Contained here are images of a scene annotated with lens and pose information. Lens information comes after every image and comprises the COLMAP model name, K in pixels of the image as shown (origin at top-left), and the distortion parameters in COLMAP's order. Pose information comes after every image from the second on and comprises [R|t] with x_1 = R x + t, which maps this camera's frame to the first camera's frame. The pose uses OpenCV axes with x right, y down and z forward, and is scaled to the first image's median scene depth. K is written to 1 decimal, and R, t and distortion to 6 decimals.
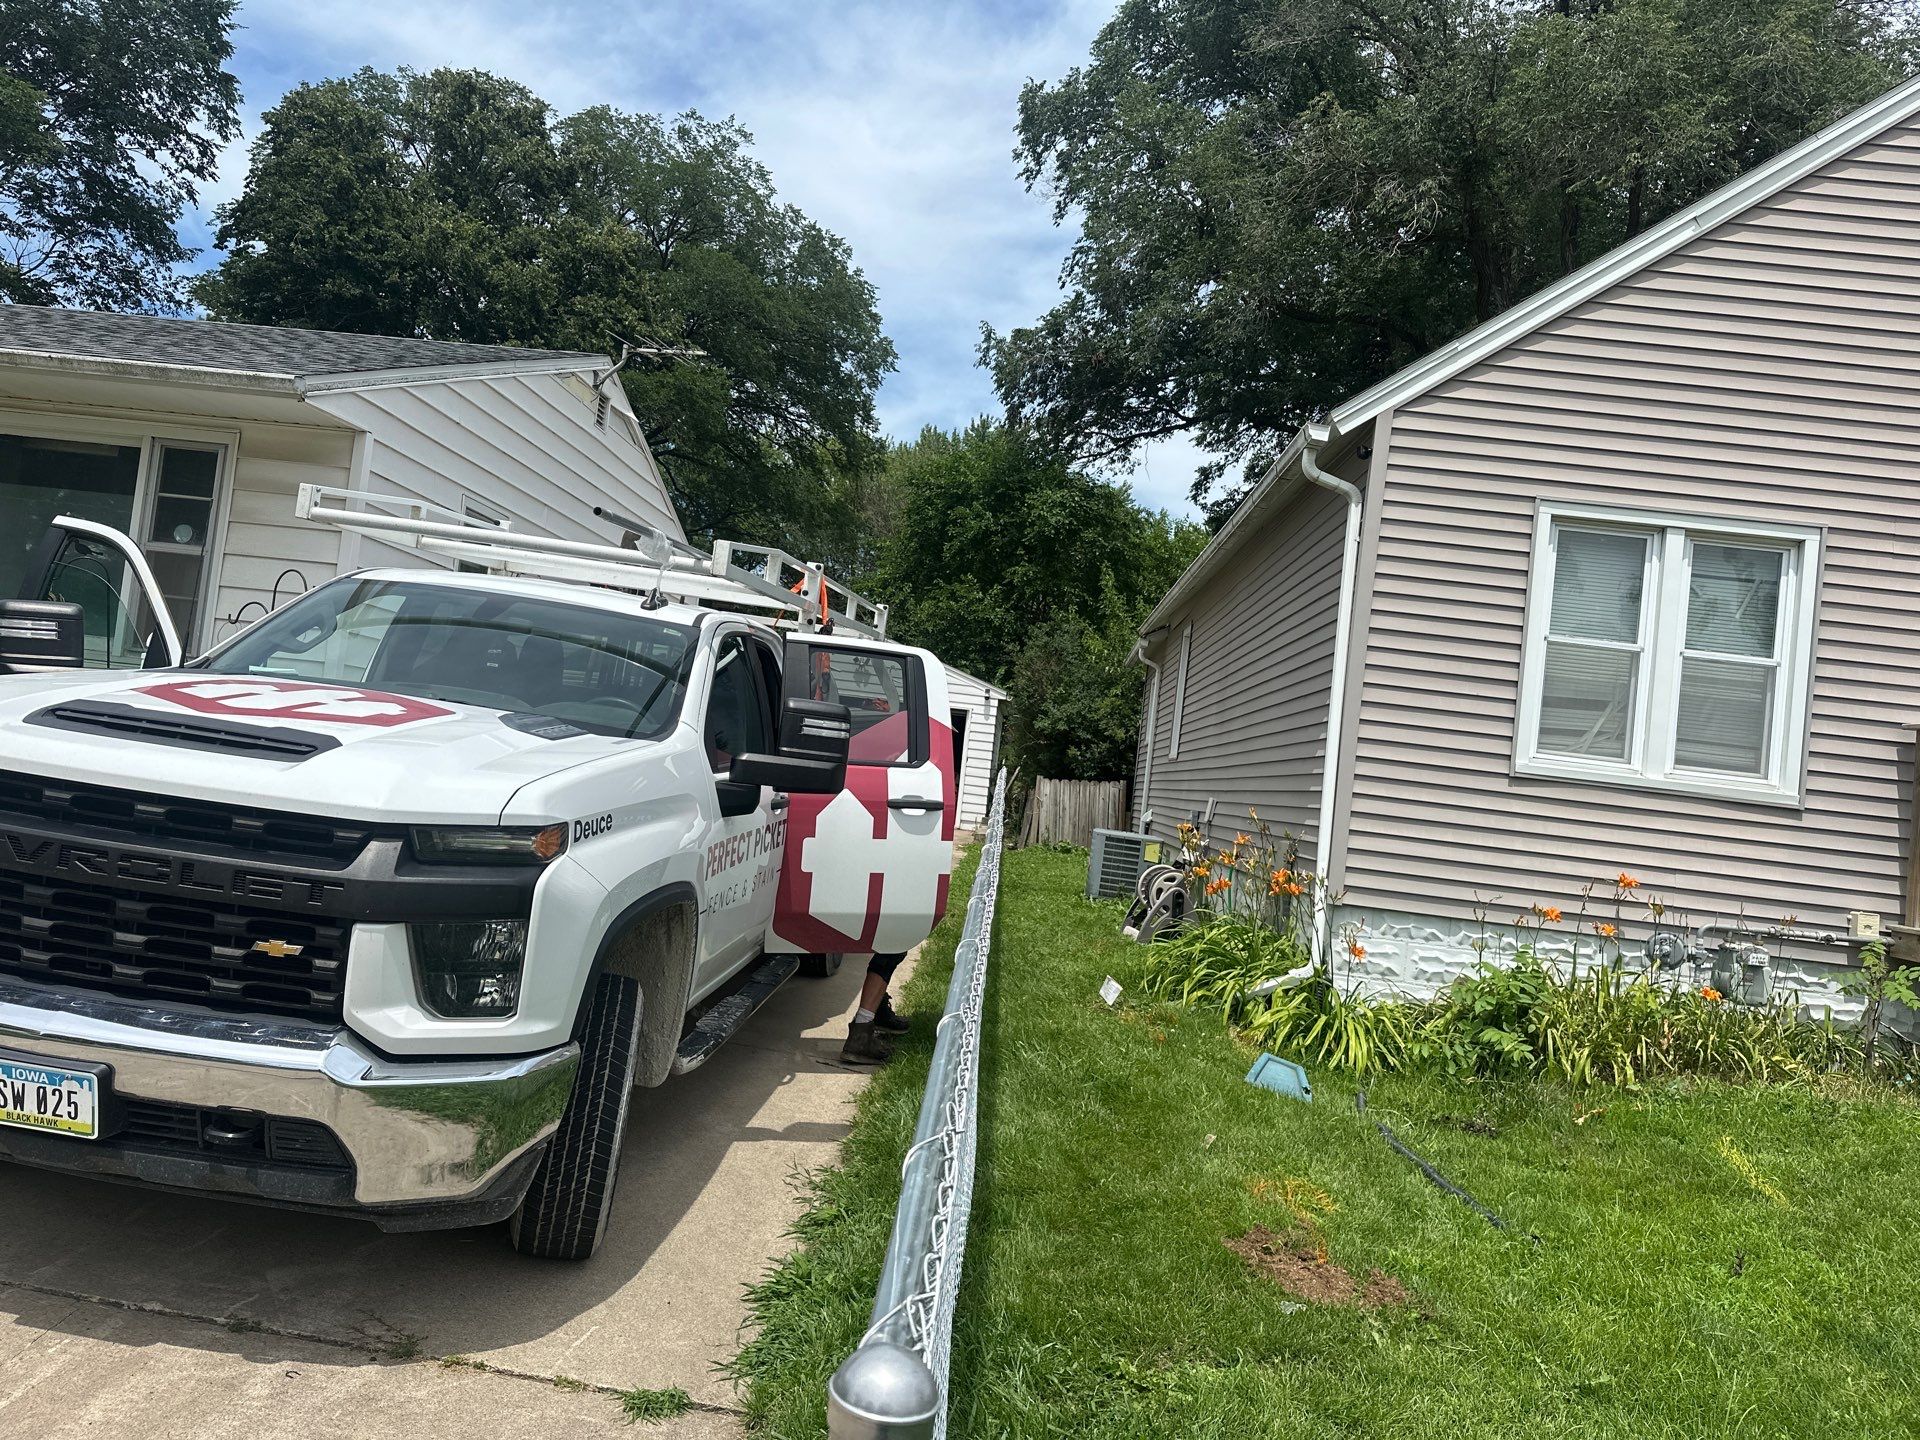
lens RADIAL K [[1347.4, 0, 948.6], [0, 1347.4, 713.8], [0, 0, 1]] dist [0.036087, -0.045265]
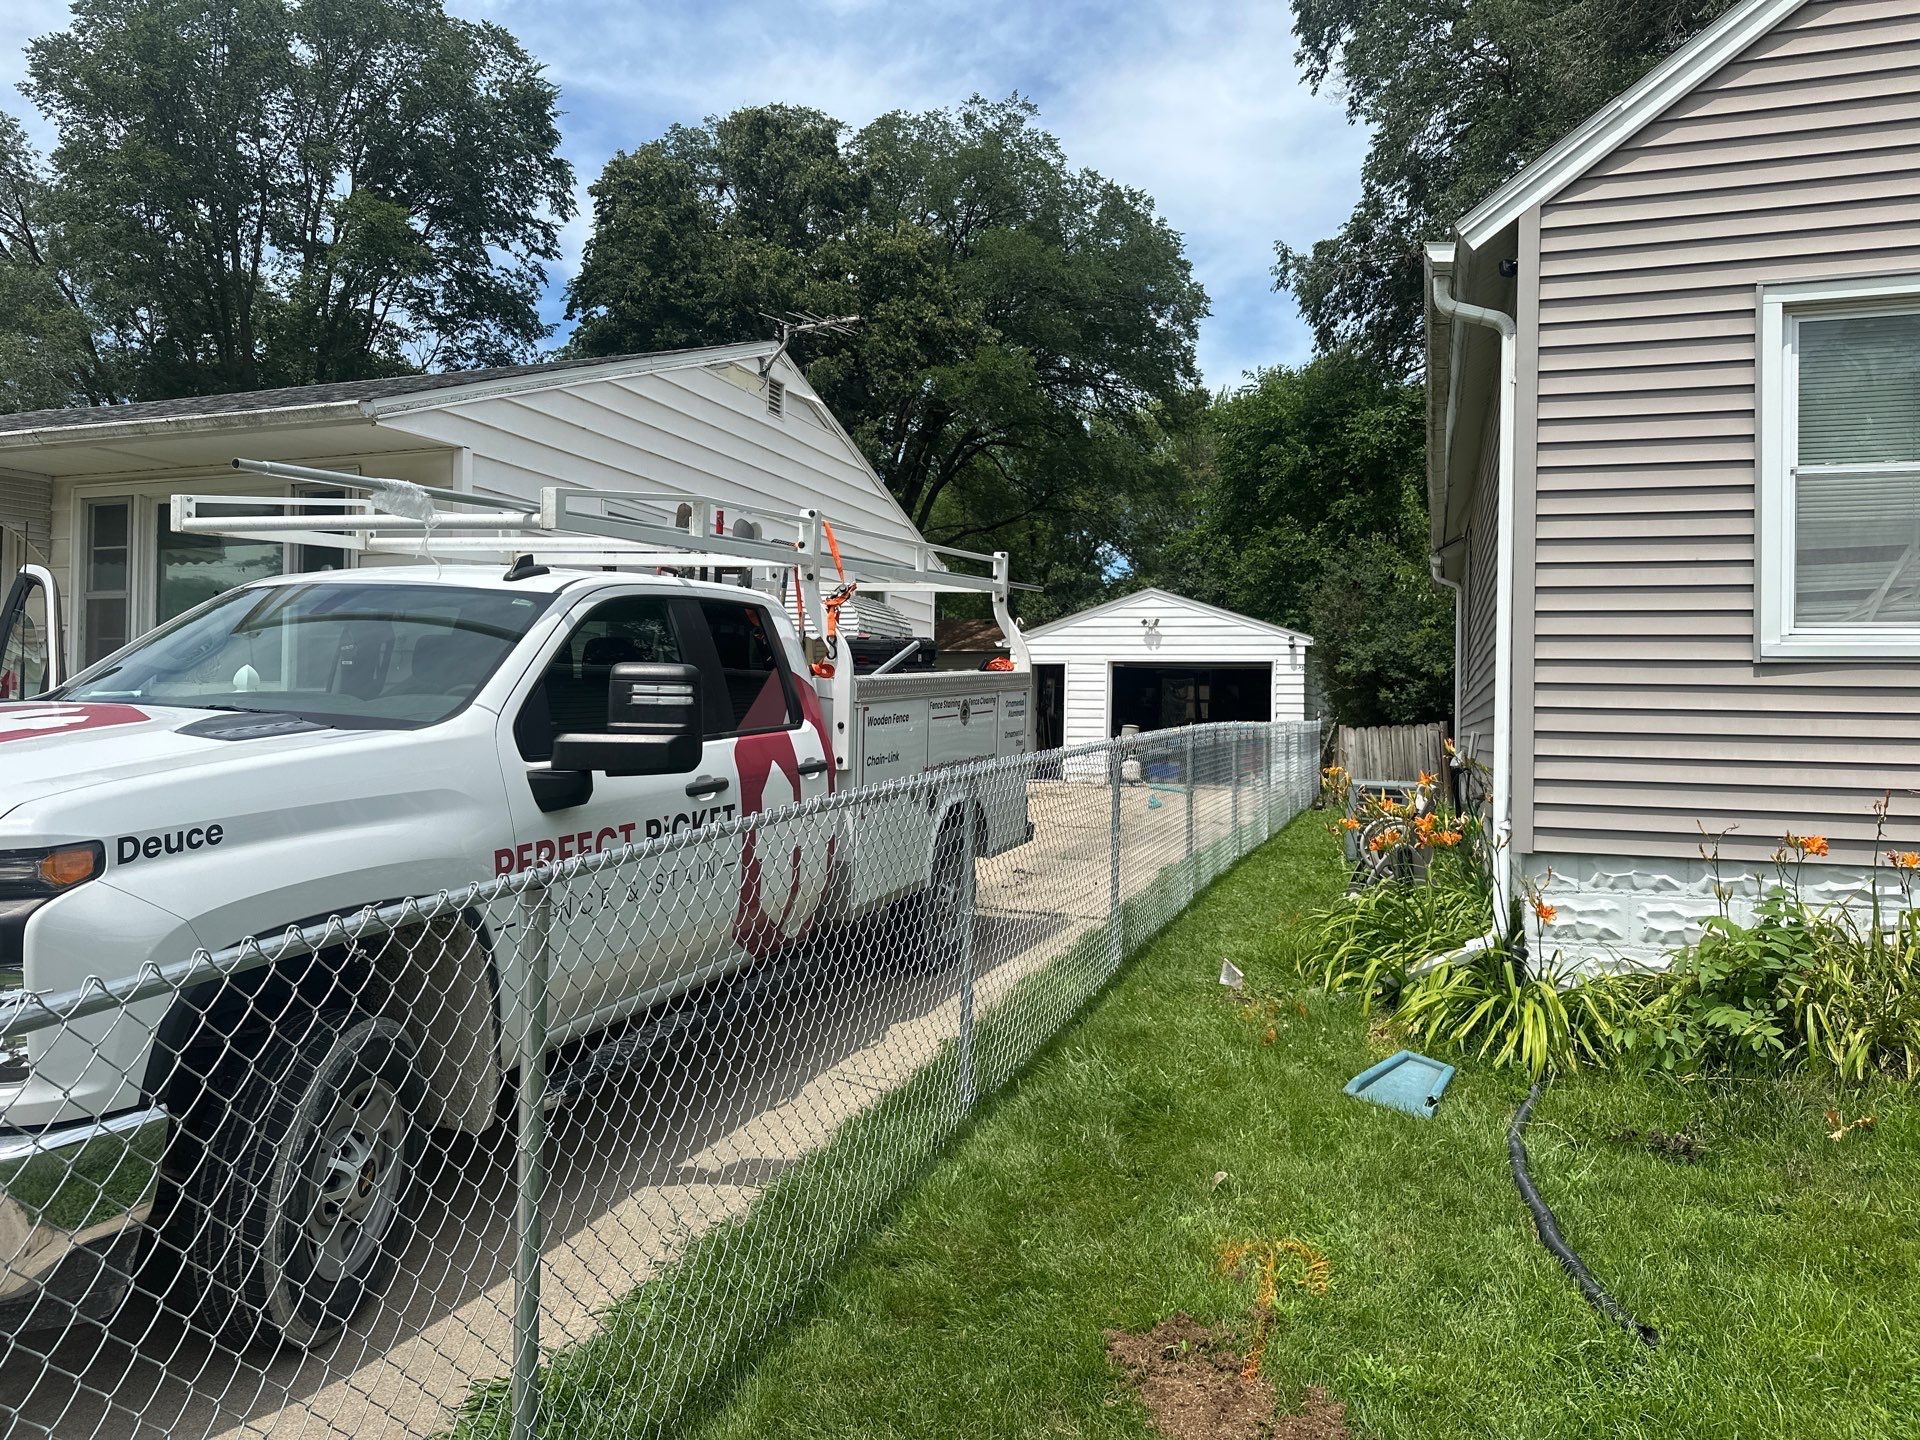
lens RADIAL K [[1347.4, 0, 957.8], [0, 1347.4, 707.5], [0, 0, 1]] dist [0.036087, -0.045265]
pose [[0.954016, -0.102402, -0.281721, 0.203662], [0.105948, 0.994368, -0.002659, 0.025905], [0.280407, -0.027311, 0.959493, 0.162854]]
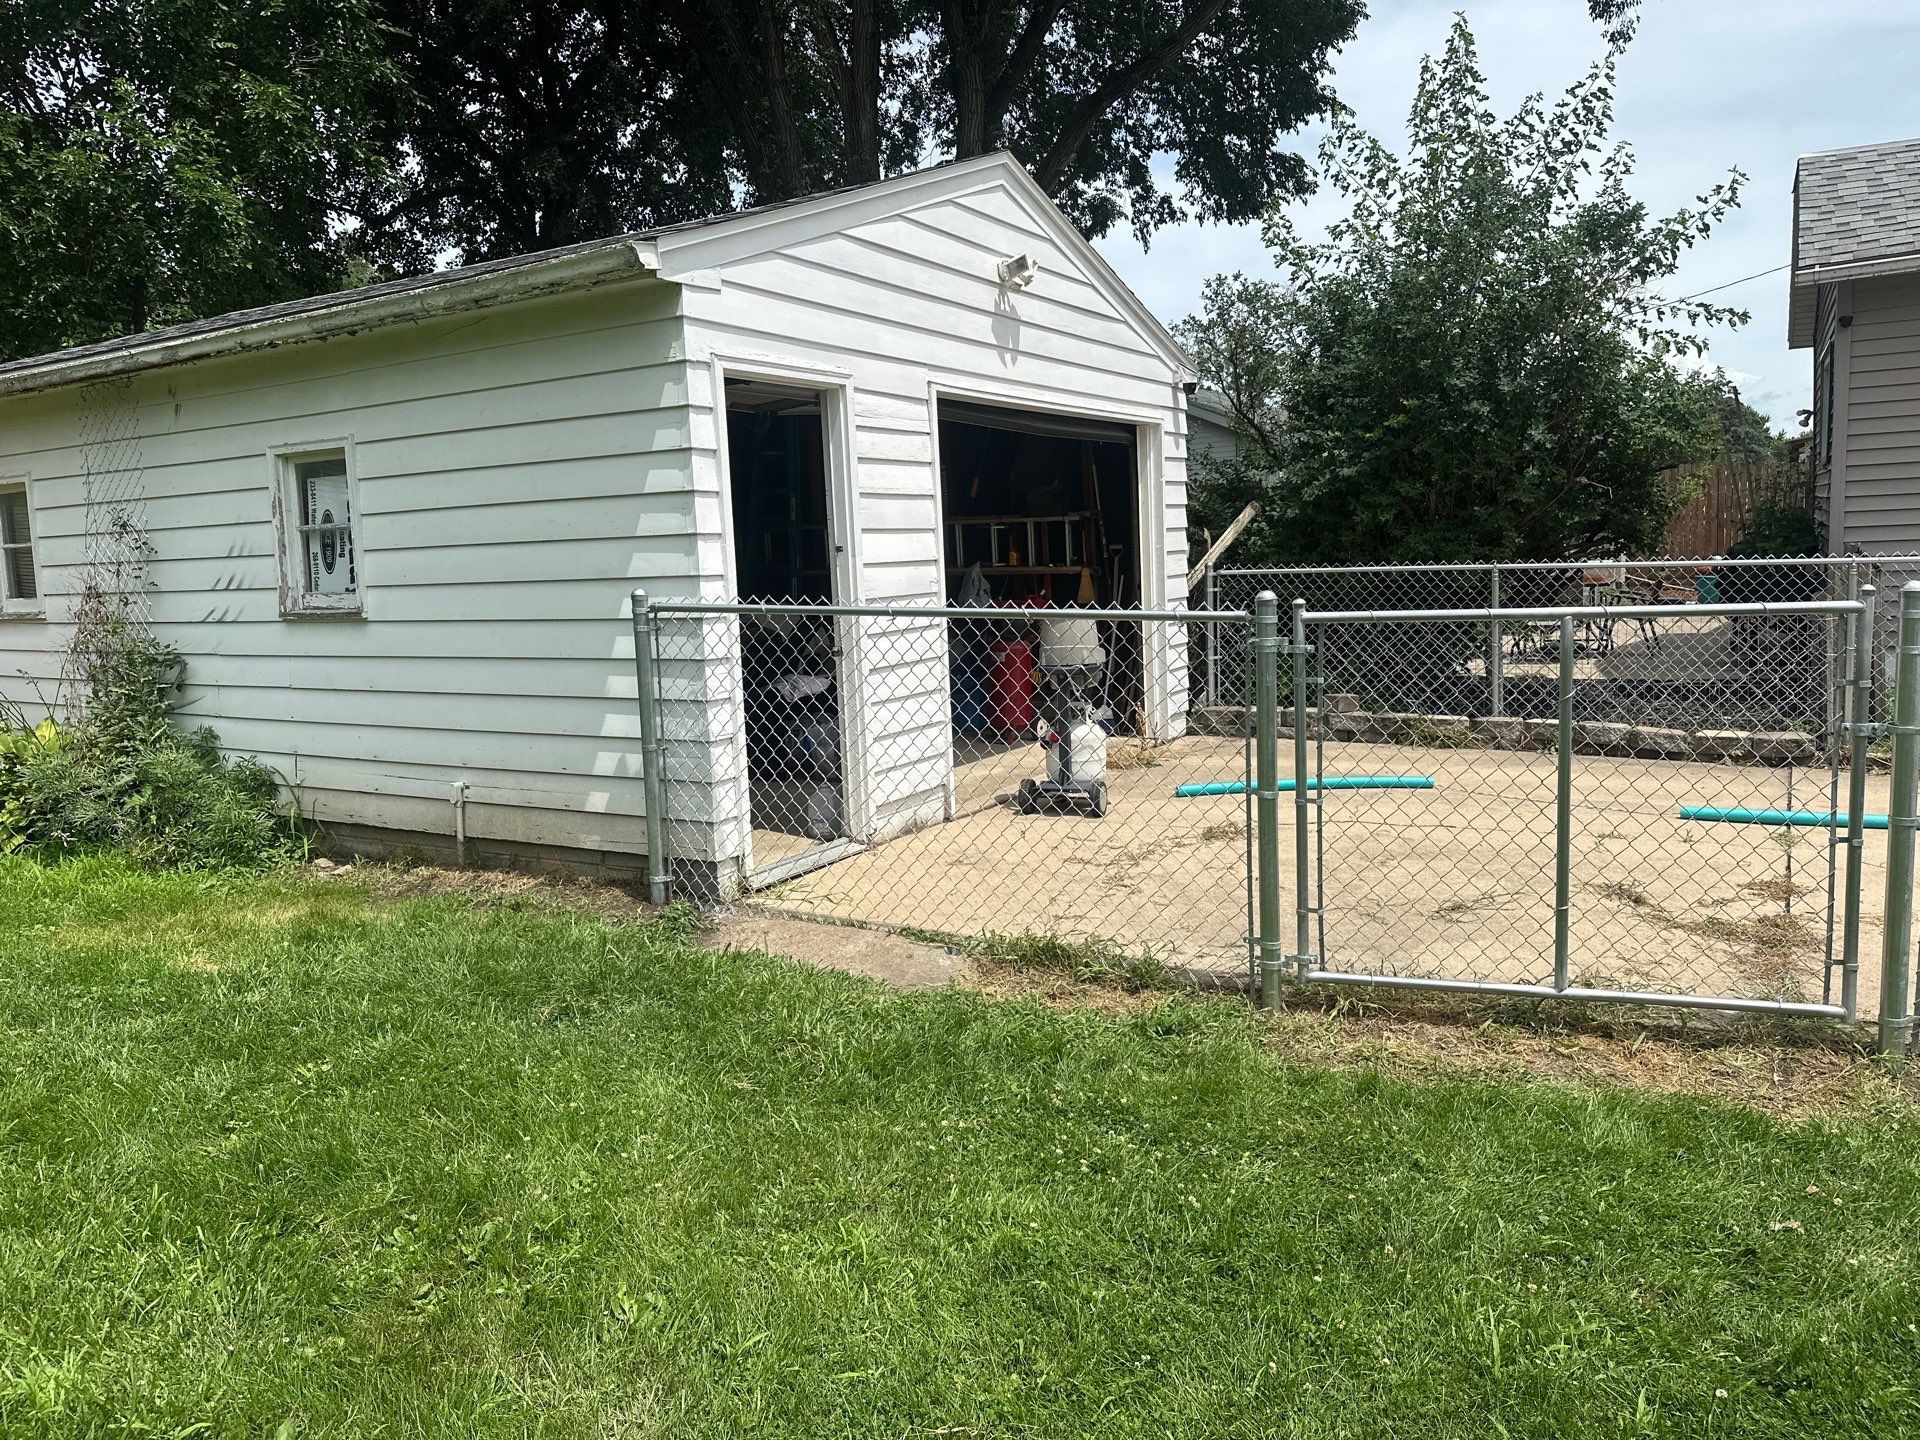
lens RADIAL K [[1347.4, 0, 957.4], [0, 1347.4, 702.5], [0, 0, 1]] dist [0.036087, -0.045265]
pose [[0.460214, -0.226768, 0.858359, -1.561732], [0.053091, 0.972128, 0.228360, -0.071666], [-0.886219, -0.059523, 0.459426, 3.370168]]
